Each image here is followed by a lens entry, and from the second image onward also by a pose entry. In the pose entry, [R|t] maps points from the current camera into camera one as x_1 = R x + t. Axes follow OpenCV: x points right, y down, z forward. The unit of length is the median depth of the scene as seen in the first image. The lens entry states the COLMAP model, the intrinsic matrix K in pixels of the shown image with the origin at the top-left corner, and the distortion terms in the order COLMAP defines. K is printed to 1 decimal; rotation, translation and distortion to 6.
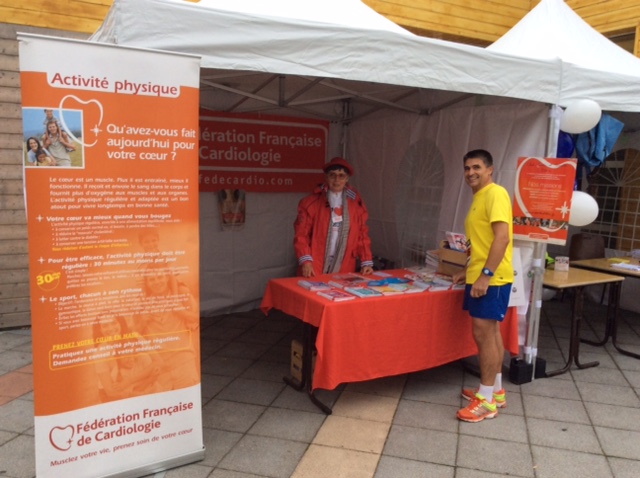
lens RADIAL K [[589.4, 0, 334.1], [0, 589.4, 238.8], [0, 0, 1]] dist [0.085700, -0.000419]
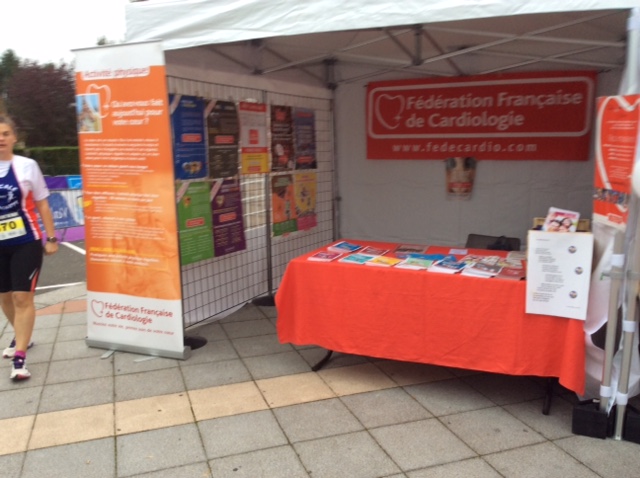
lens RADIAL K [[589.4, 0, 334.1], [0, 589.4, 238.8], [0, 0, 1]] dist [0.085700, -0.000419]
pose [[0.568246, 0.105450, -0.816074, 1.036384], [-0.080470, 0.994122, 0.072424, -0.008304], [0.818915, 0.024515, 0.573391, 0.560303]]
